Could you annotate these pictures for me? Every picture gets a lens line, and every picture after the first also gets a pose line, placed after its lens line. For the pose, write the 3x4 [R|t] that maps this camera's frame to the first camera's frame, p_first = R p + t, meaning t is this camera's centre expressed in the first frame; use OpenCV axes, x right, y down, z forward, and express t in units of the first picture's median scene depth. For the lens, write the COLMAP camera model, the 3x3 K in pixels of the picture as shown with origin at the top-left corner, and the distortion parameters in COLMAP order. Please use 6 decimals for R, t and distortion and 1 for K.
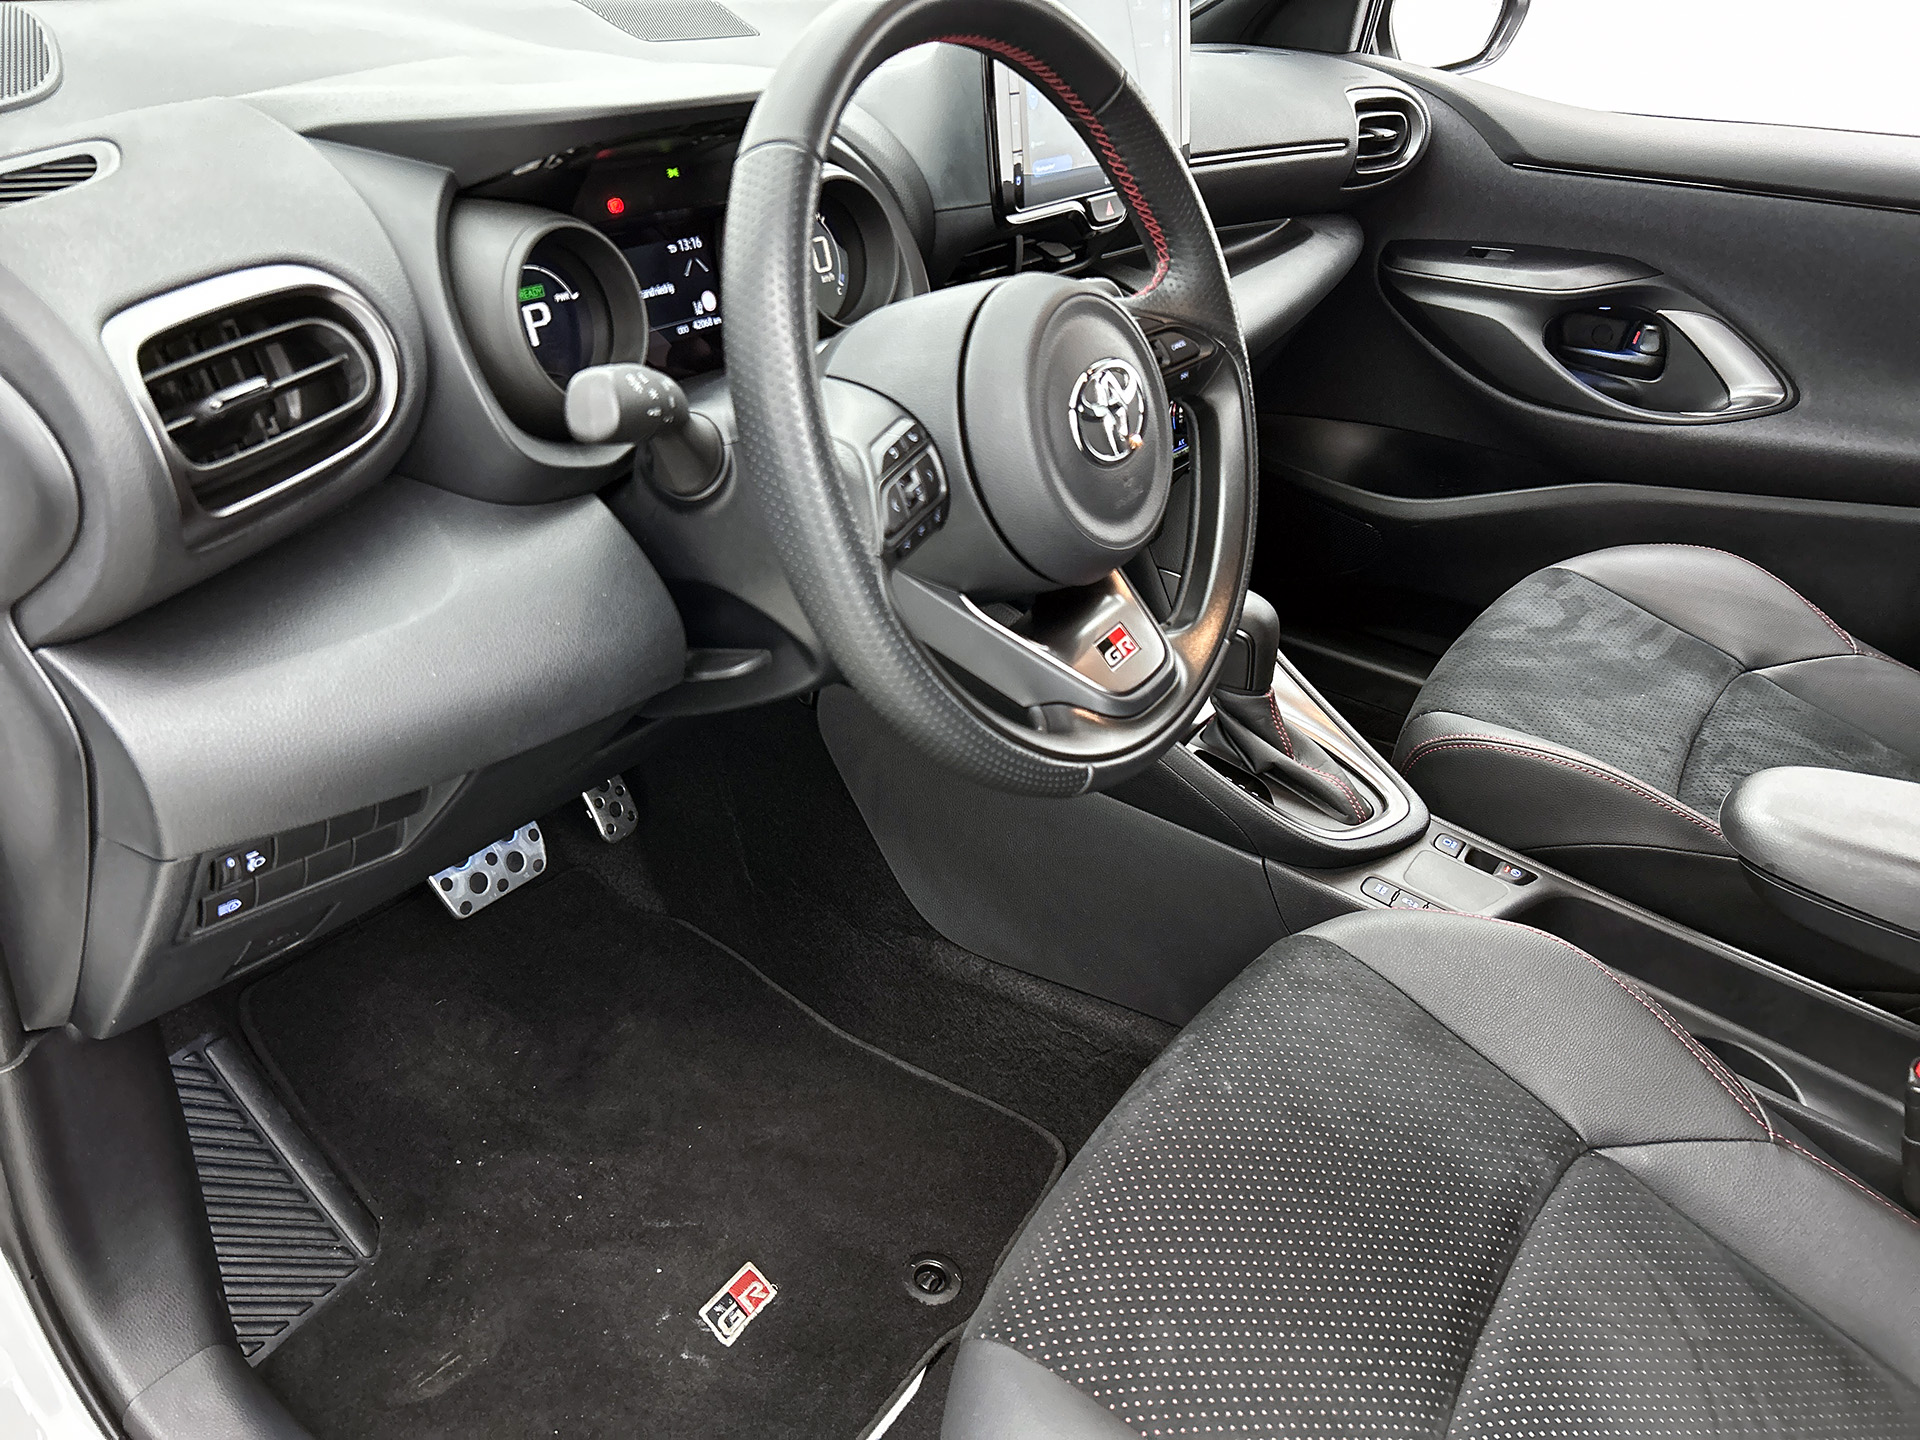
lens RADIAL K [[1458.6, 0, 960.0], [0, 1458.6, 720.0], [0, 0, 1]] dist [0.028670, -0.005335]
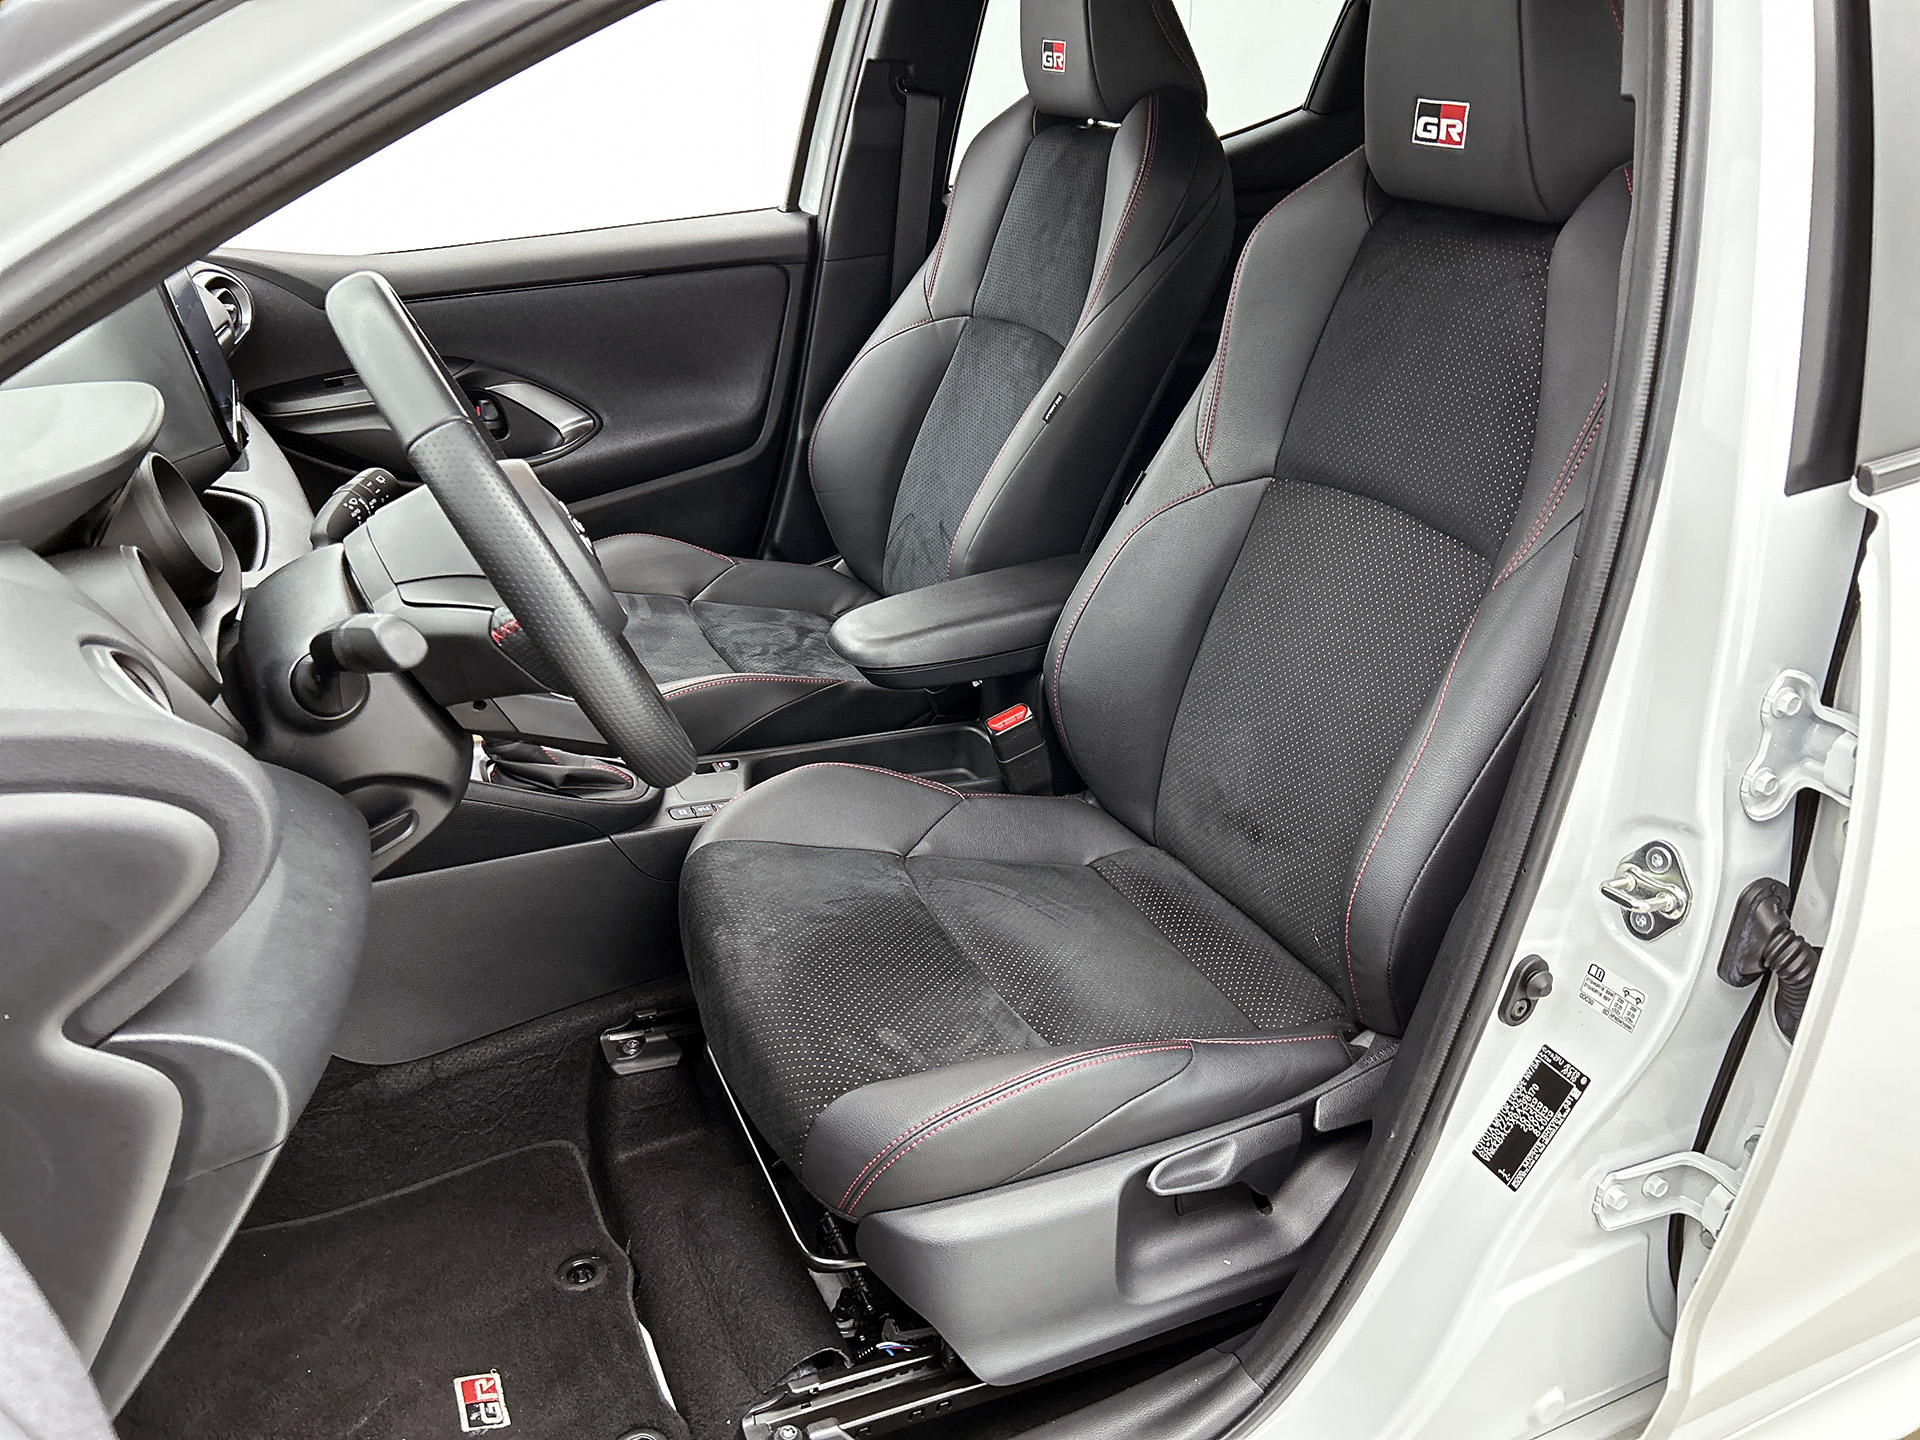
lens RADIAL K [[1458.6, 0, 960.0], [0, 1458.6, 720.0], [0, 0, 1]] dist [0.028670, -0.005335]
pose [[0.531537, -0.433866, 0.727481, -0.526164], [0.462687, 0.868122, 0.179680, -0.085627], [-0.709499, 0.241090, 0.662183, -0.128326]]
